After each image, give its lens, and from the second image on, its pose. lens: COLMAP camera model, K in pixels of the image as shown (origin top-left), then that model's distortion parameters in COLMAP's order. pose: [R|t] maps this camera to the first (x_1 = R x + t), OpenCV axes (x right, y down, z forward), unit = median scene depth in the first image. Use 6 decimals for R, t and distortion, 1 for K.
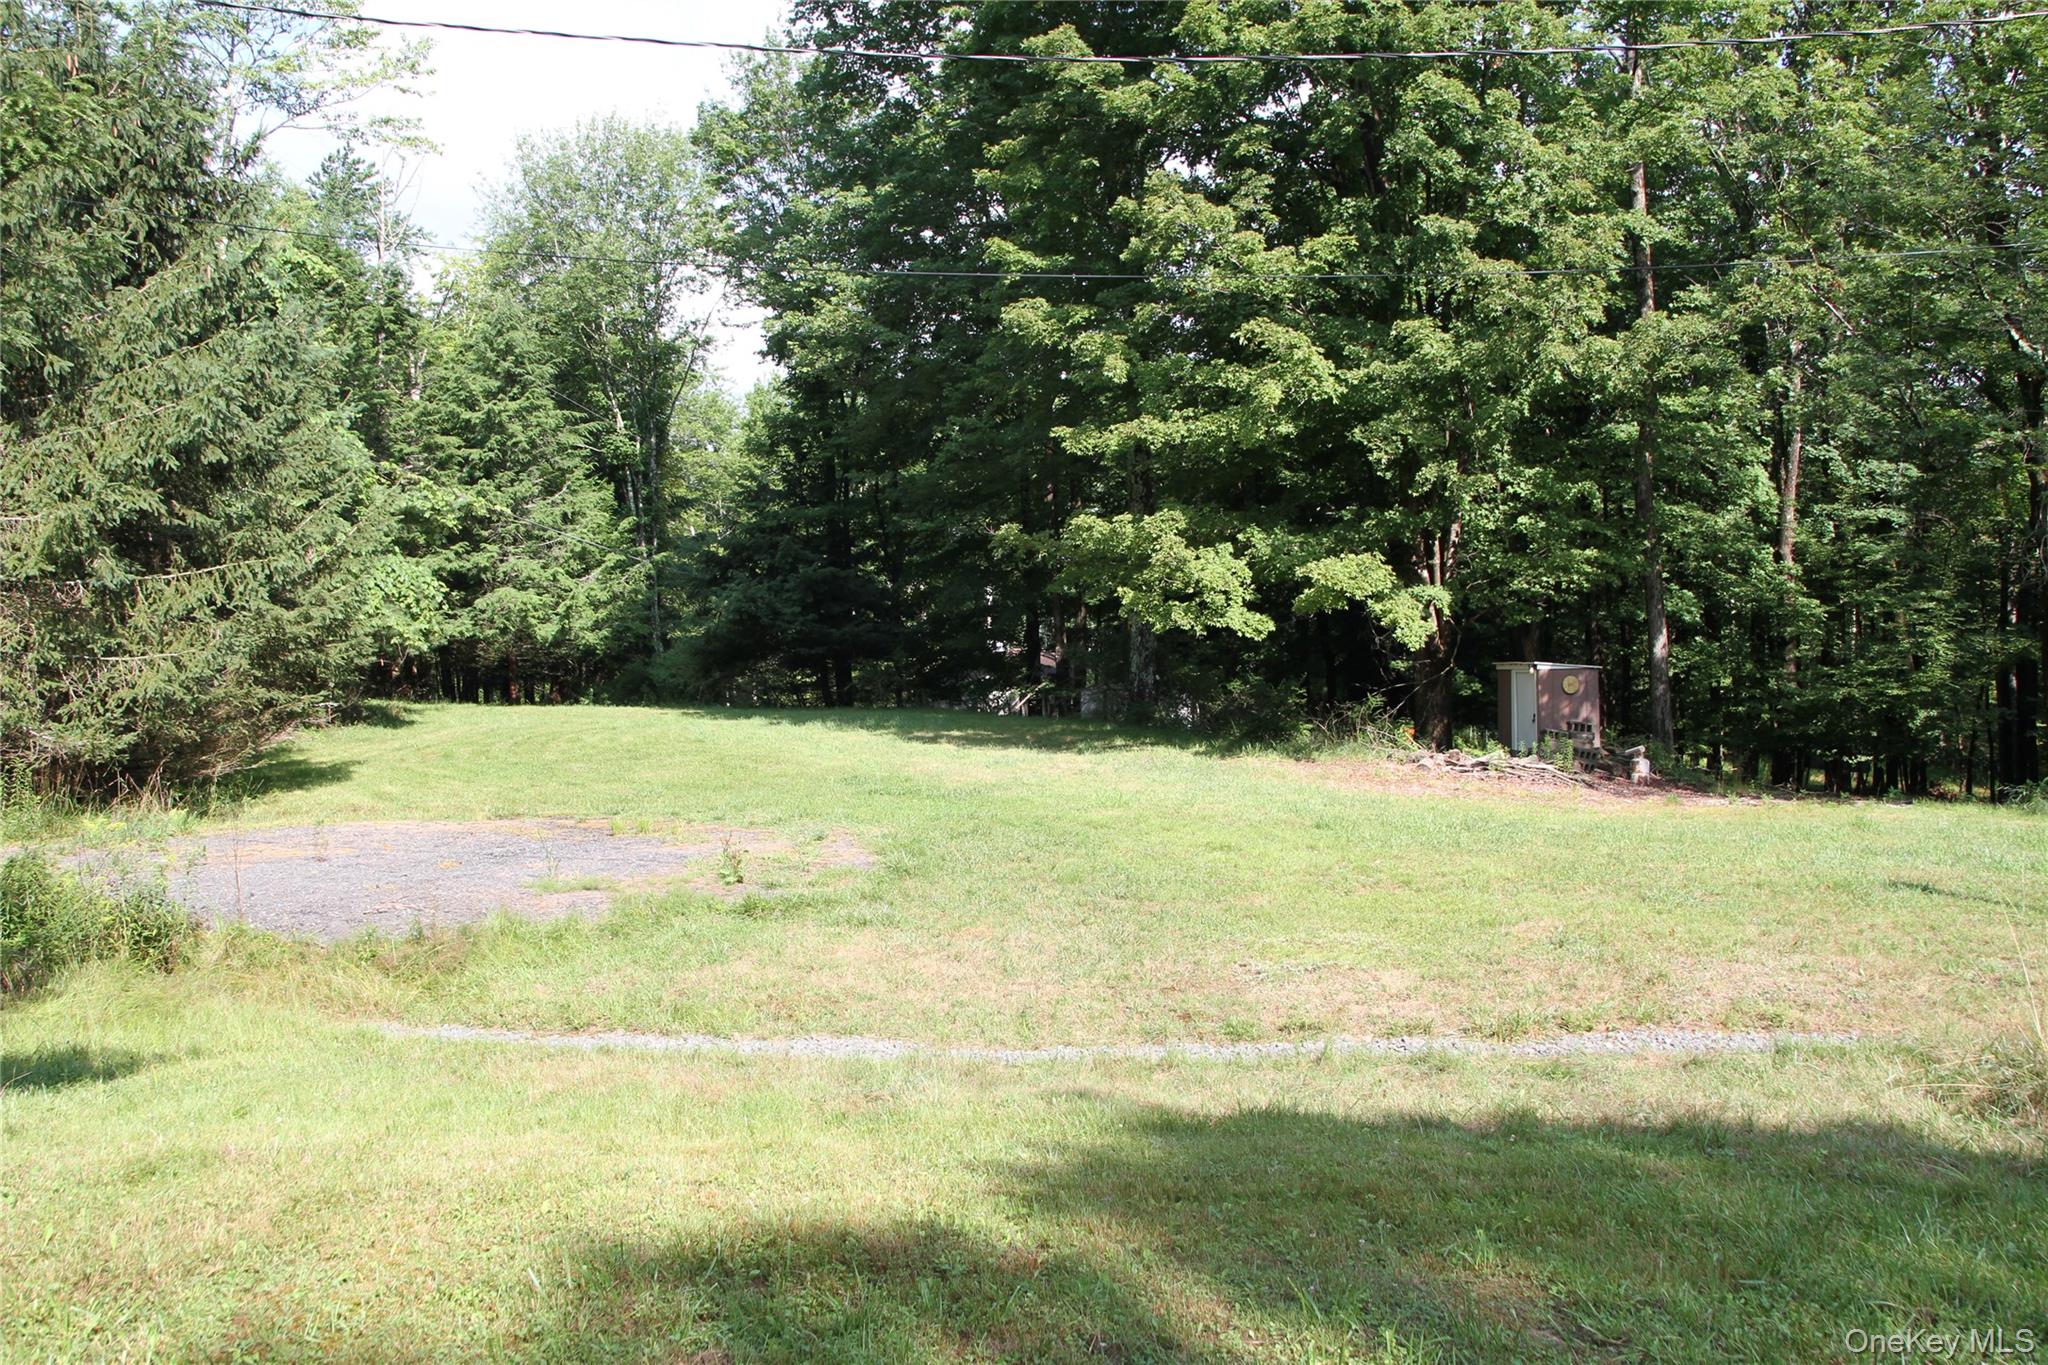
lens RADIAL K [[1633.8, 0, 1005.9], [0, 1633.8, 698.8], [0, 0, 1]] dist [-0.118989, 0.108329]
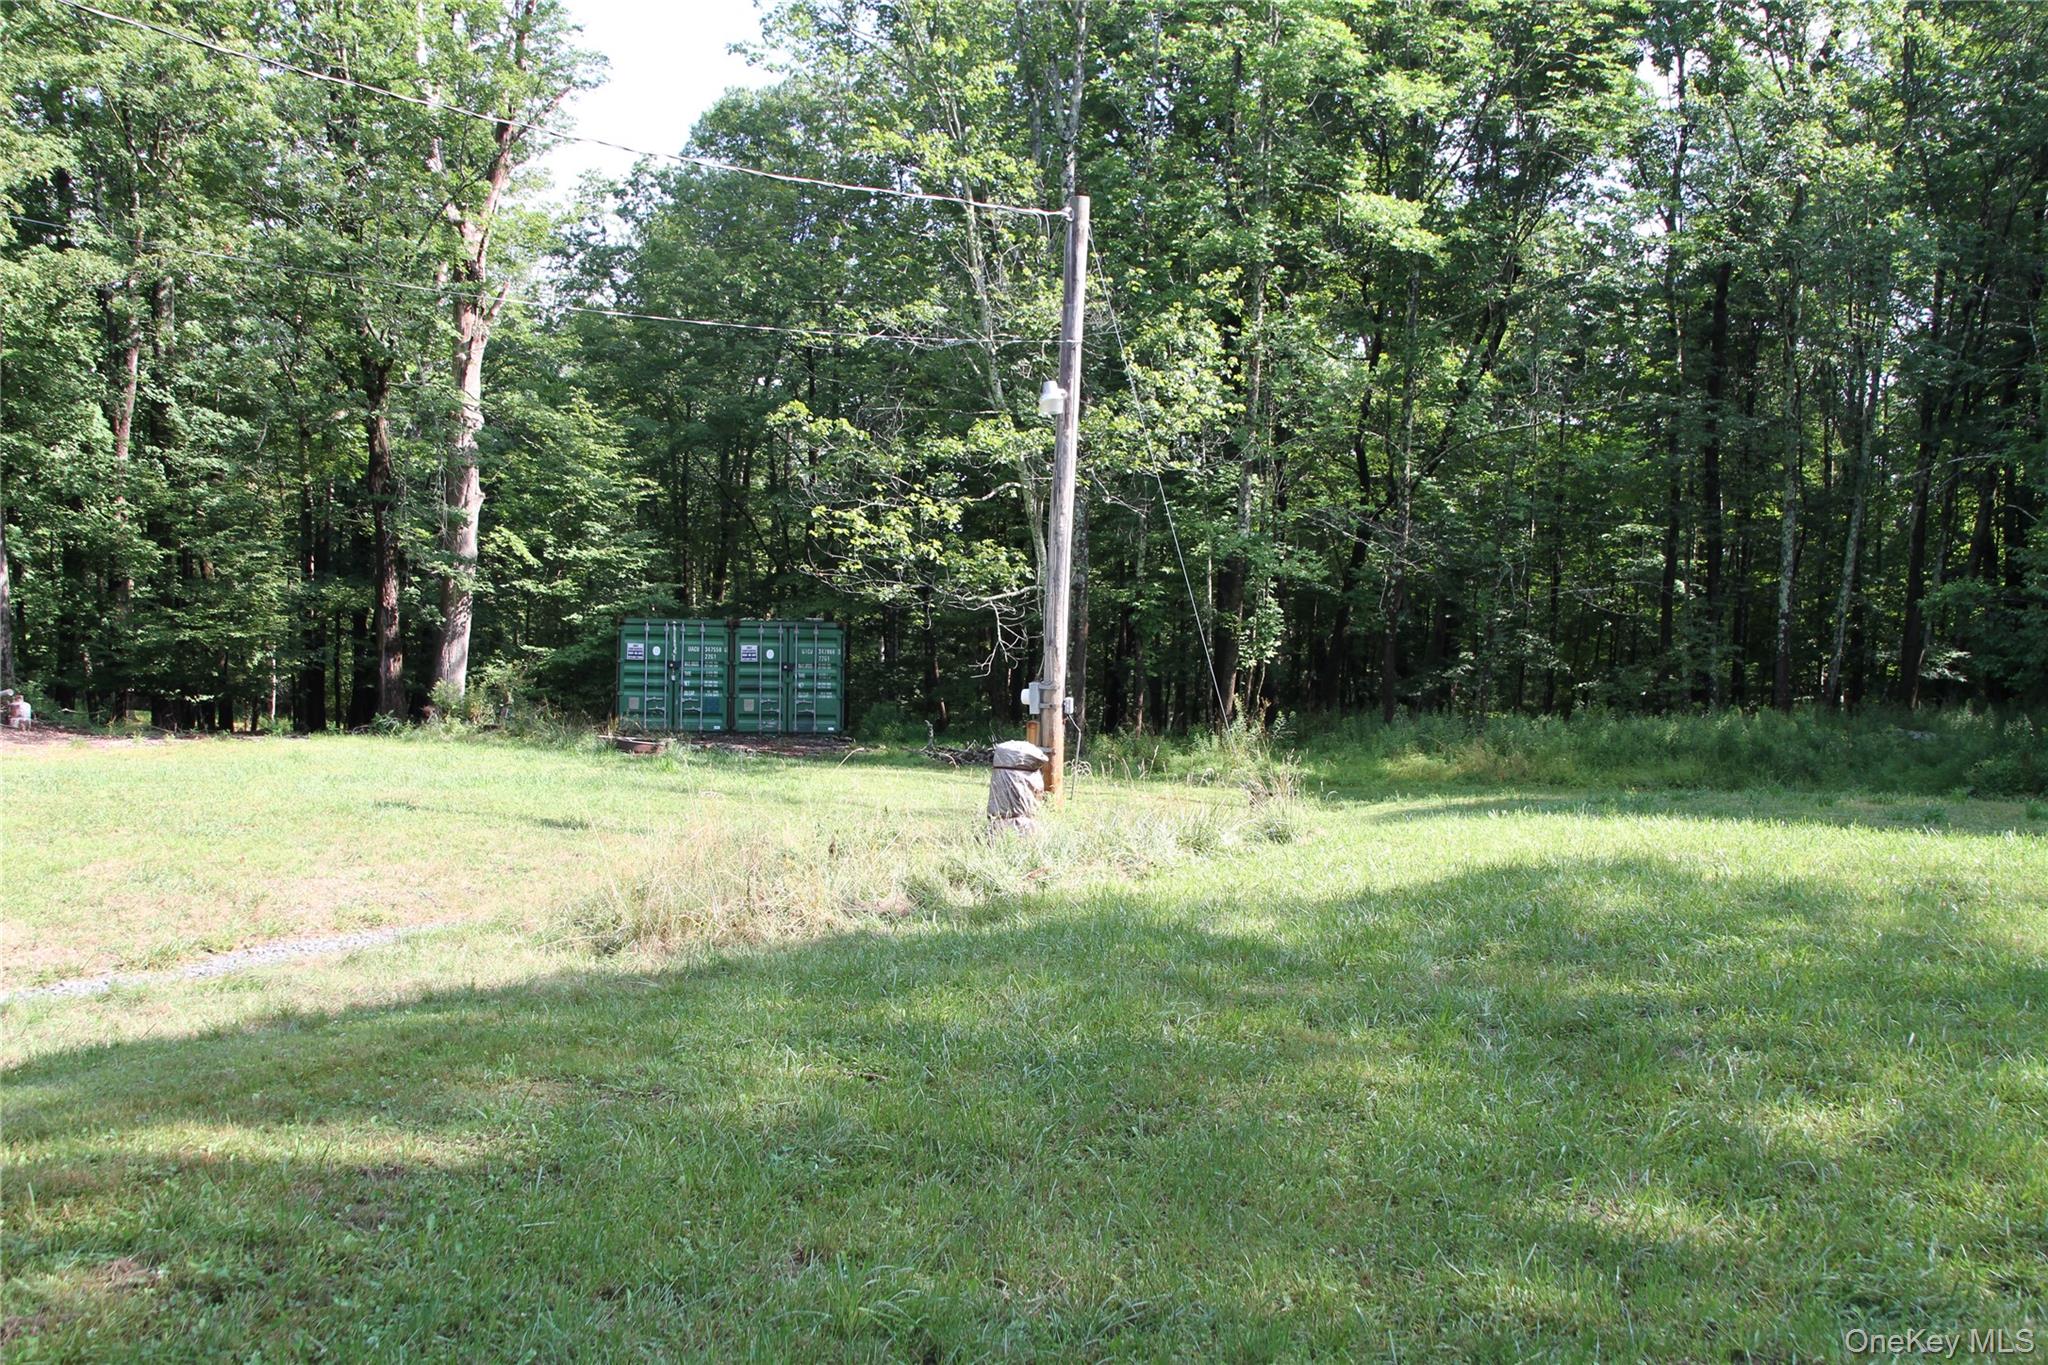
lens RADIAL K [[1633.8, 0, 1019.0], [0, 1633.8, 679.7], [0, 0, 1]] dist [-0.118989, 0.108329]
pose [[0.538105, -0.011069, 0.842805, -0.059056], [-0.011422, 0.999726, 0.020423, -0.001915], [-0.842801, -0.020616, 0.537831, -0.010356]]
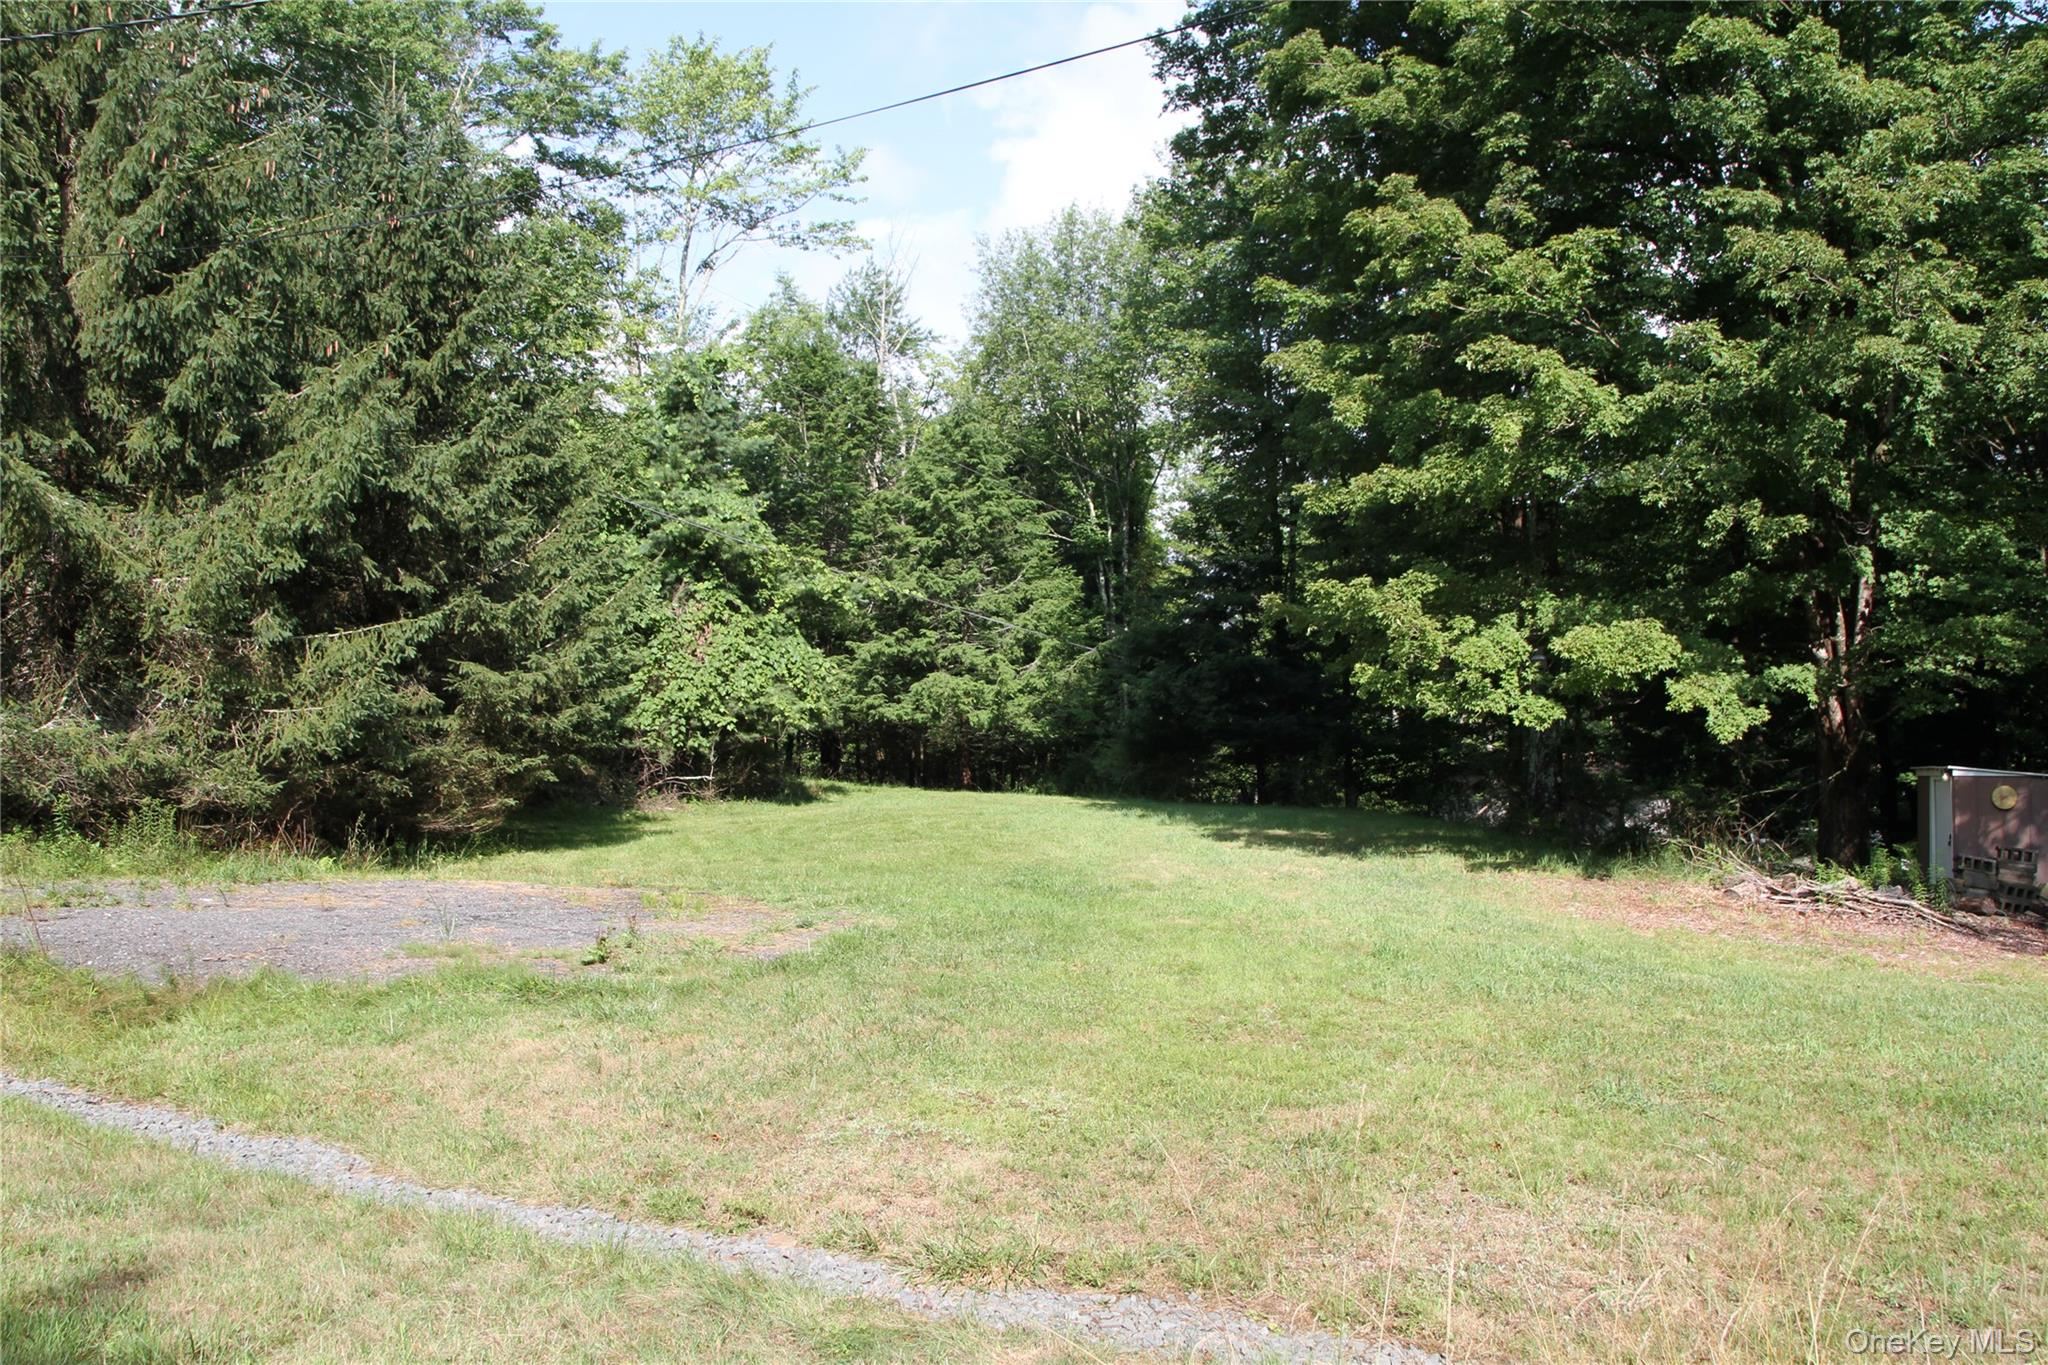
lens RADIAL K [[1633.8, 0, 1023.9], [0, 1633.8, 665.0], [0, 0, 1]] dist [-0.118989, 0.108329]
pose [[0.919200, 0.006262, -0.393741, 0.154500], [-0.040036, 0.996179, -0.077622, 0.003632], [0.391751, 0.087114, 0.915938, 0.097159]]
